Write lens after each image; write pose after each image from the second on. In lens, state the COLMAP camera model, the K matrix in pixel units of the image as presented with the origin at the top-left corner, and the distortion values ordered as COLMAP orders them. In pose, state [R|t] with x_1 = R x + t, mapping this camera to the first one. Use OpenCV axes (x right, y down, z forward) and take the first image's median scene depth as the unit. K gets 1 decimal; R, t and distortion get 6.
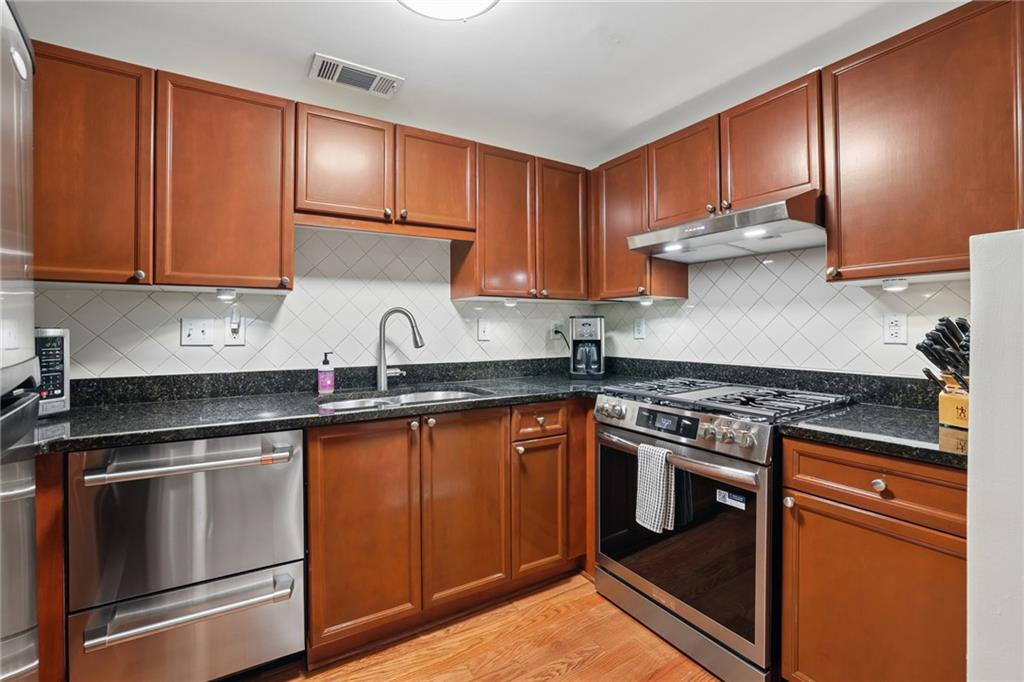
lens RADIAL K [[451.3, 0, 515.0], [0, 451.3, 332.7], [0, 0, 1]] dist [-0.040237, 0.014295]
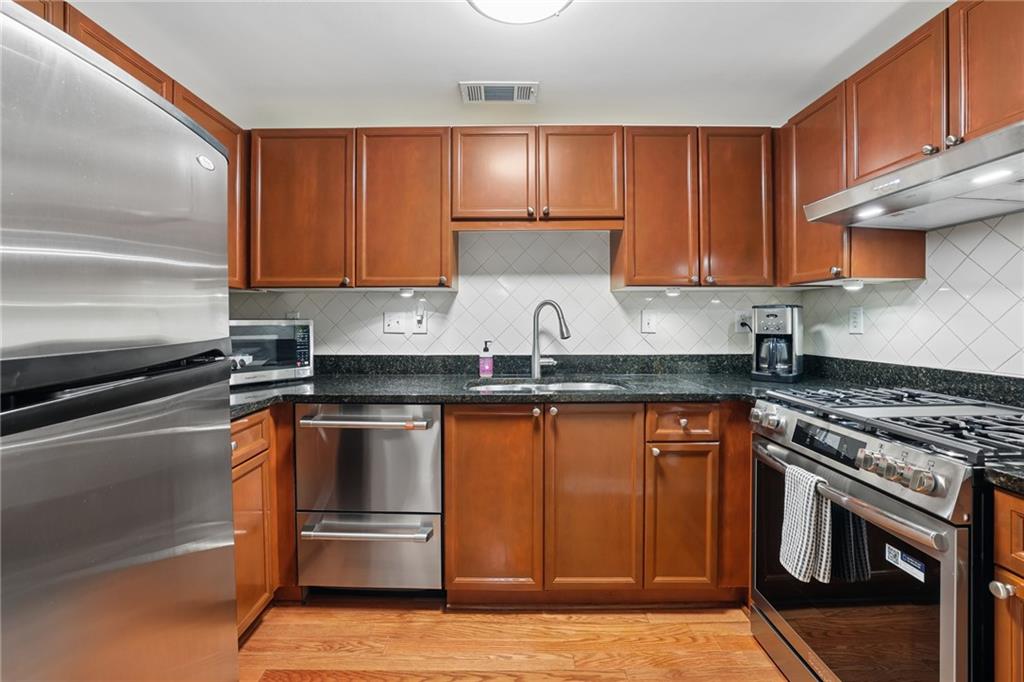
lens RADIAL K [[454.1, 0, 509.5], [0, 454.1, 328.4], [0, 0, 1]] dist [-0.039546, 0.013392]
pose [[0.849294, 0.011153, -0.527802, 0.242142], [-0.006358, 0.999920, 0.010899, -0.000841], [0.527881, -0.005901, 0.849298, 0.056296]]
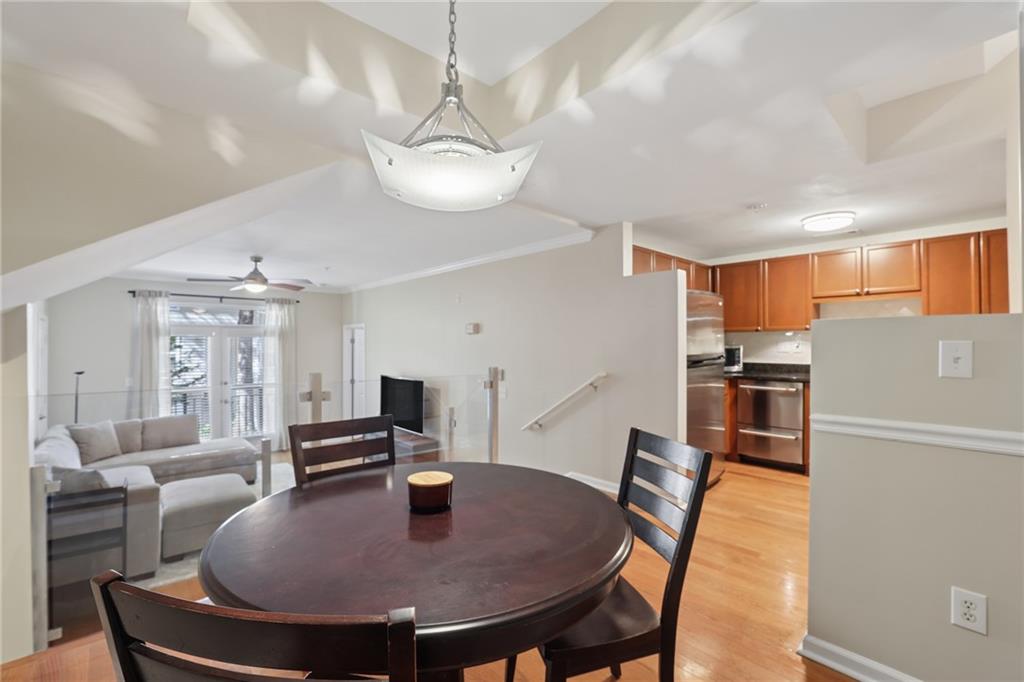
lens RADIAL K [[451.1, 0, 508.7], [0, 451.1, 341.9], [0, 0, 1]] dist [-0.036876, 0.013168]
pose [[0.170965, -0.000891, -0.985277, 1.472003], [-0.003274, 0.999994, -0.001472, -0.021585], [0.985272, 0.003478, 0.170961, -0.962990]]
